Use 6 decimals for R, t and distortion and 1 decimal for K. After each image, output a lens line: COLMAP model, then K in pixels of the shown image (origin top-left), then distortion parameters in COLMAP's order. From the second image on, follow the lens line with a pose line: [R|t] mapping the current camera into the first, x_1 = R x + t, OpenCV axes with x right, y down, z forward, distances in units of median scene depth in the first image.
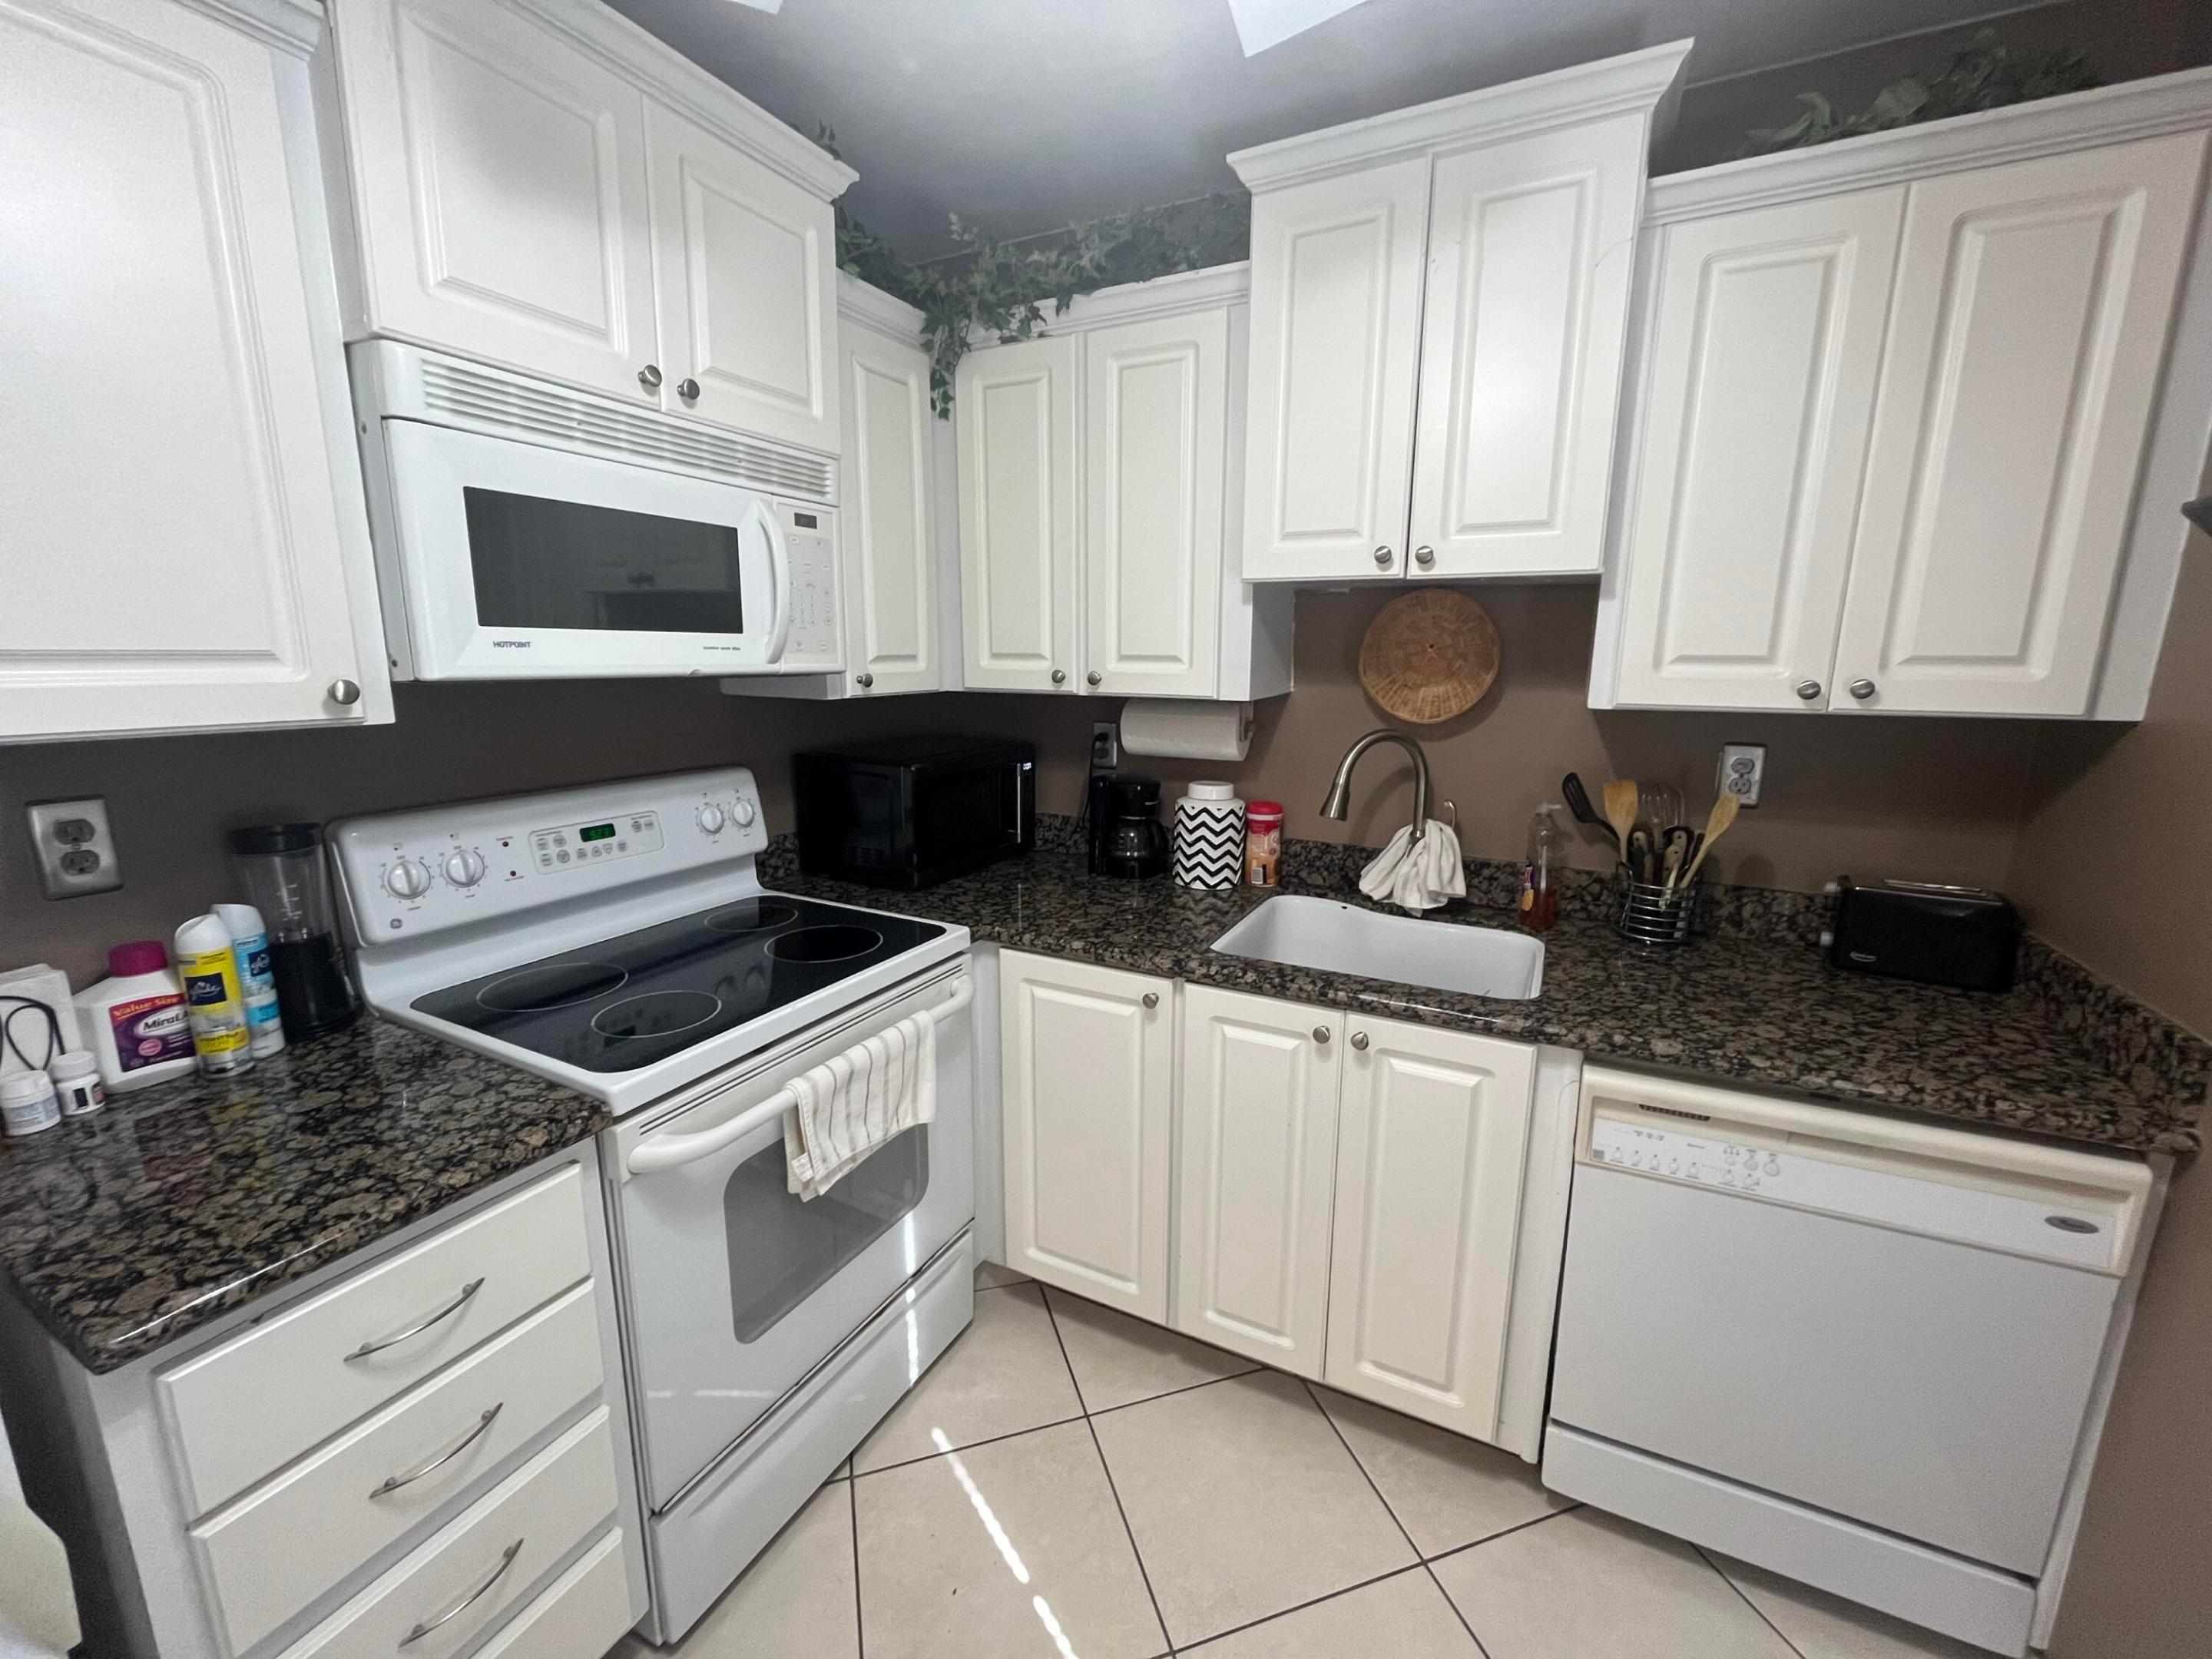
lens RADIAL K [[899.5, 0, 1106.0], [0, 899.5, 829.5], [0, 0, 1]] dist [-0.006642, 0.000930]
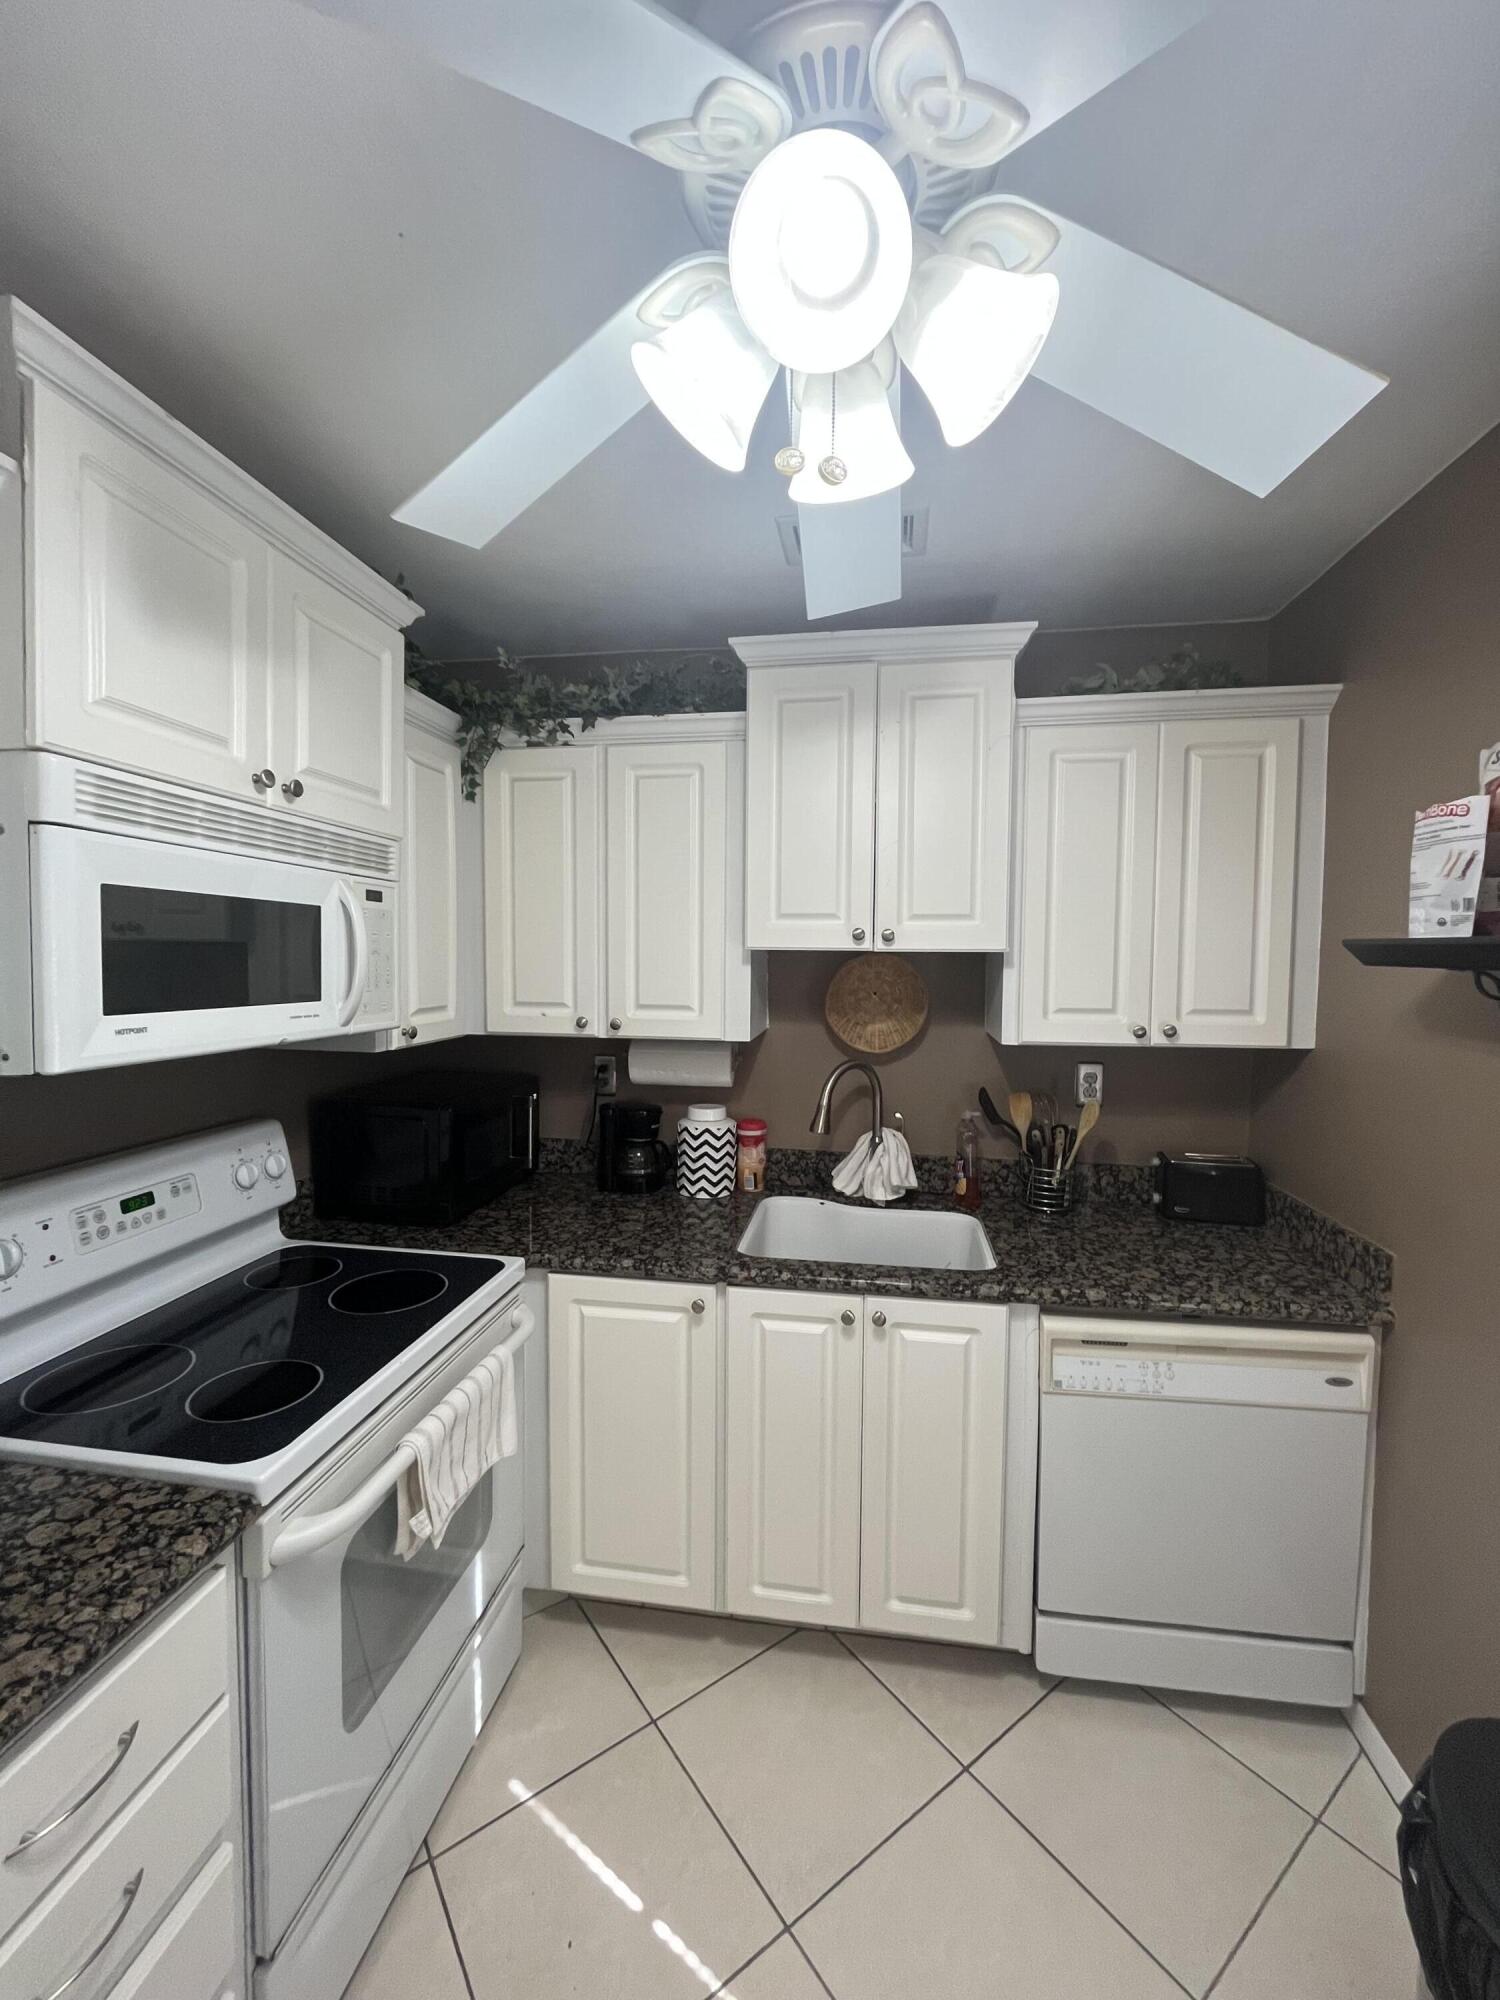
lens RADIAL K [[813.3, 0, 756.2], [0, 813.3, 998.0], [0, 0, 1]] dist [-0.006642, 0.000930]
pose [[0.948144, -0.014166, 0.317526, -0.234063], [0.060062, 0.988993, -0.135225, -0.063887], [-0.312115, 0.147284, 0.938558, -0.071095]]
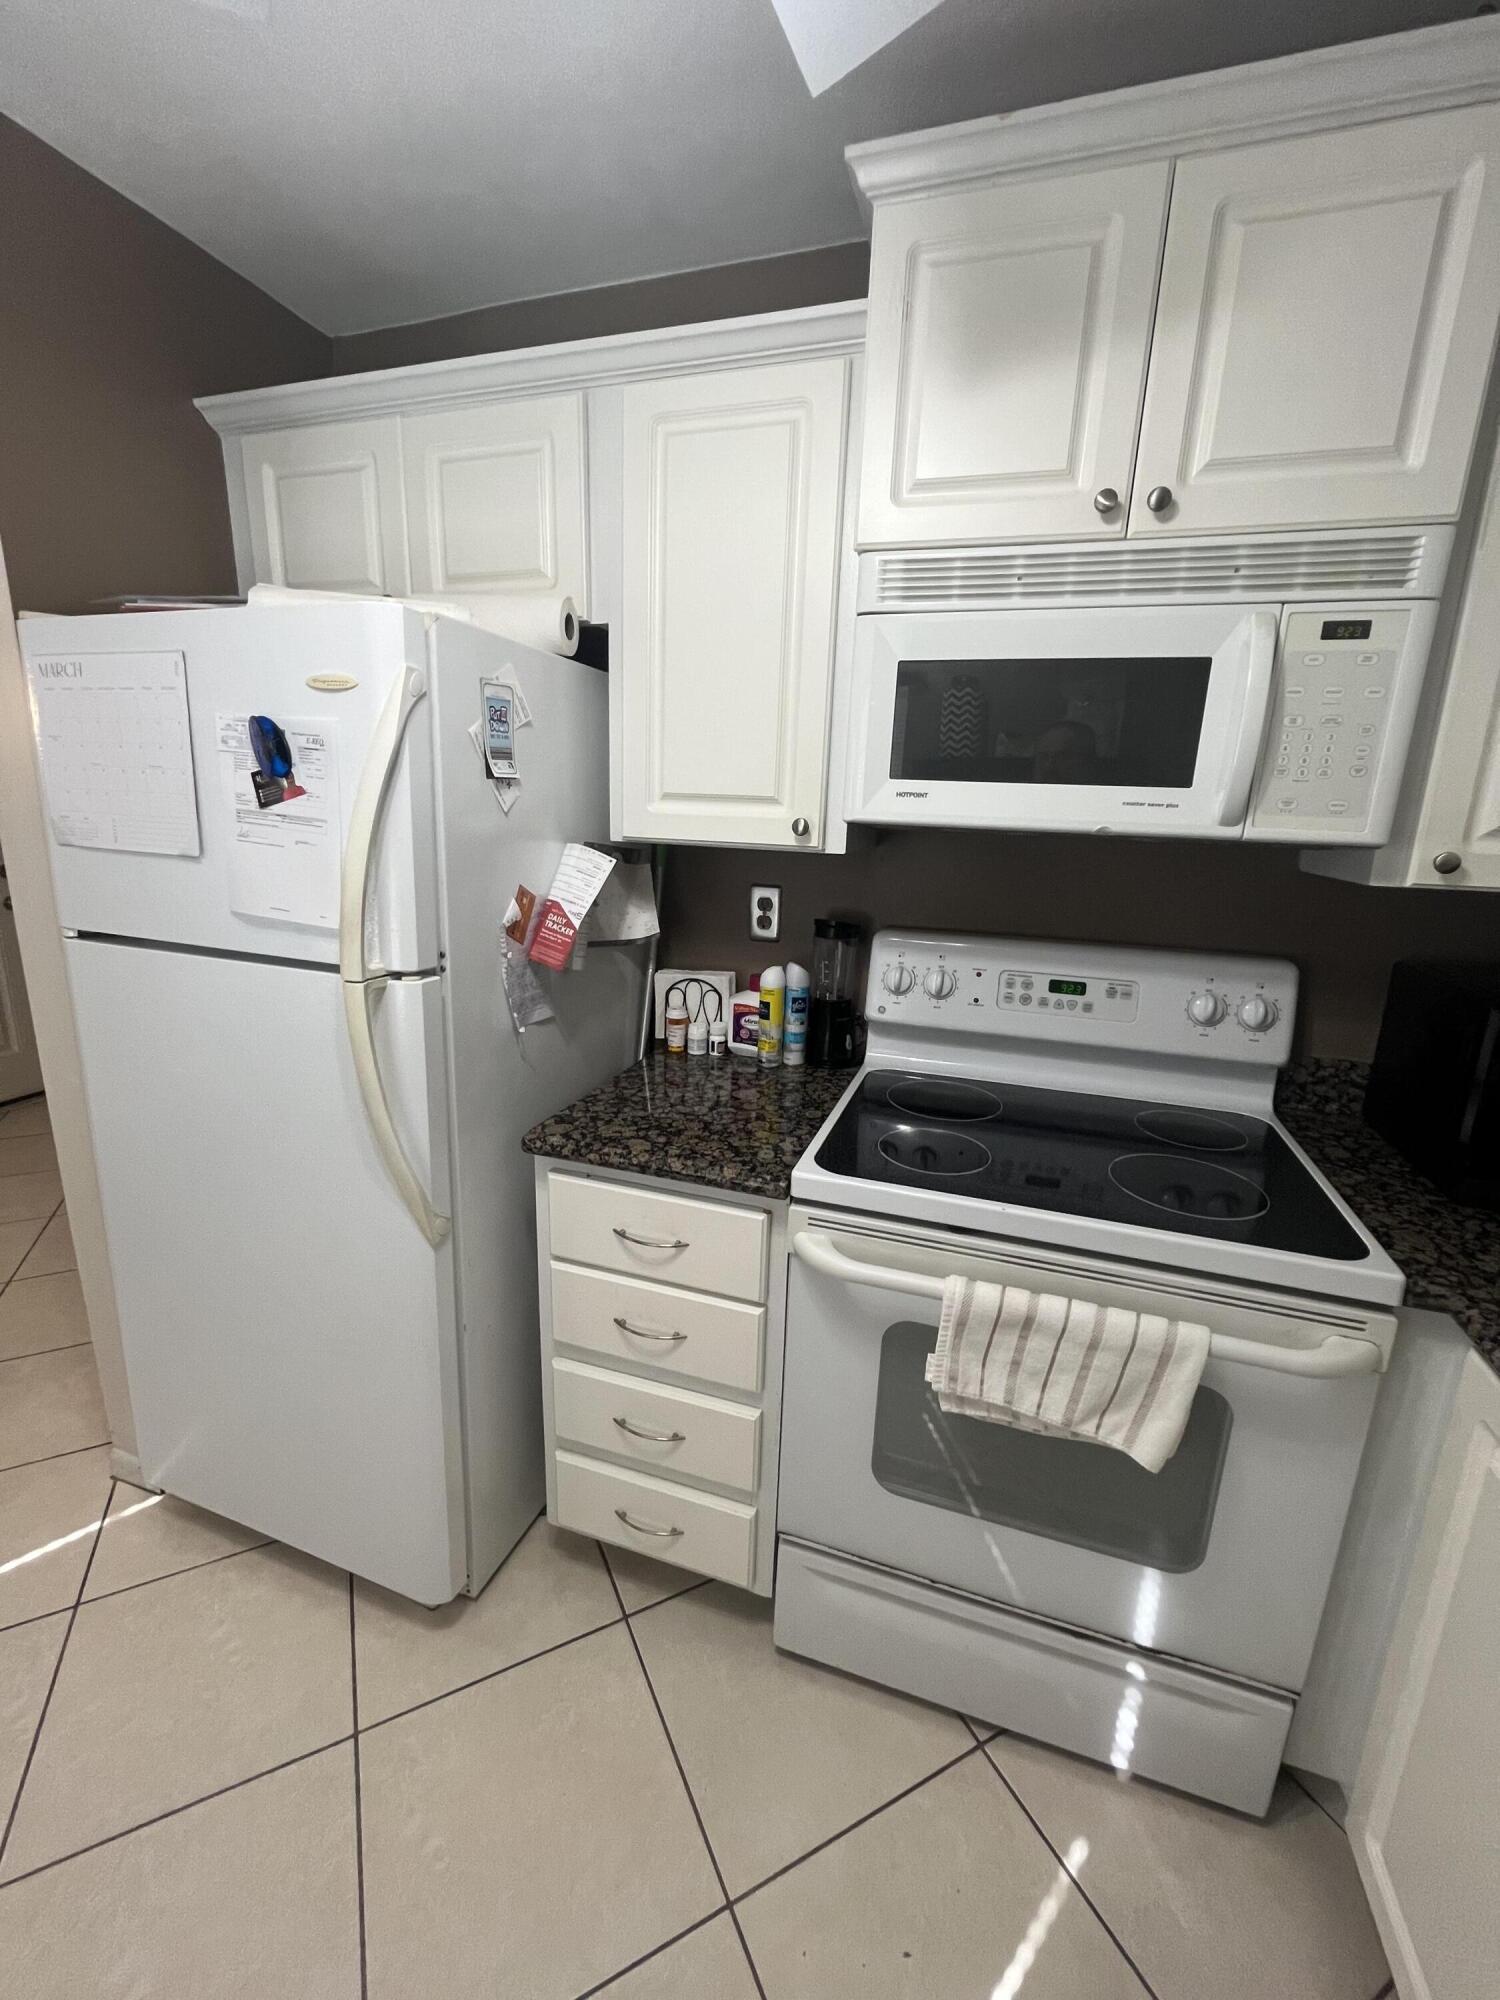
lens RADIAL K [[813.3, 0, 756.2], [0, 813.3, 998.0], [0, 0, 1]] dist [-0.006642, 0.000930]
pose [[0.155859, 0.222134, -0.962478, 0.312868], [-0.227706, 0.956223, 0.183817, -0.084581], [0.961175, 0.190512, 0.199618, 0.535399]]
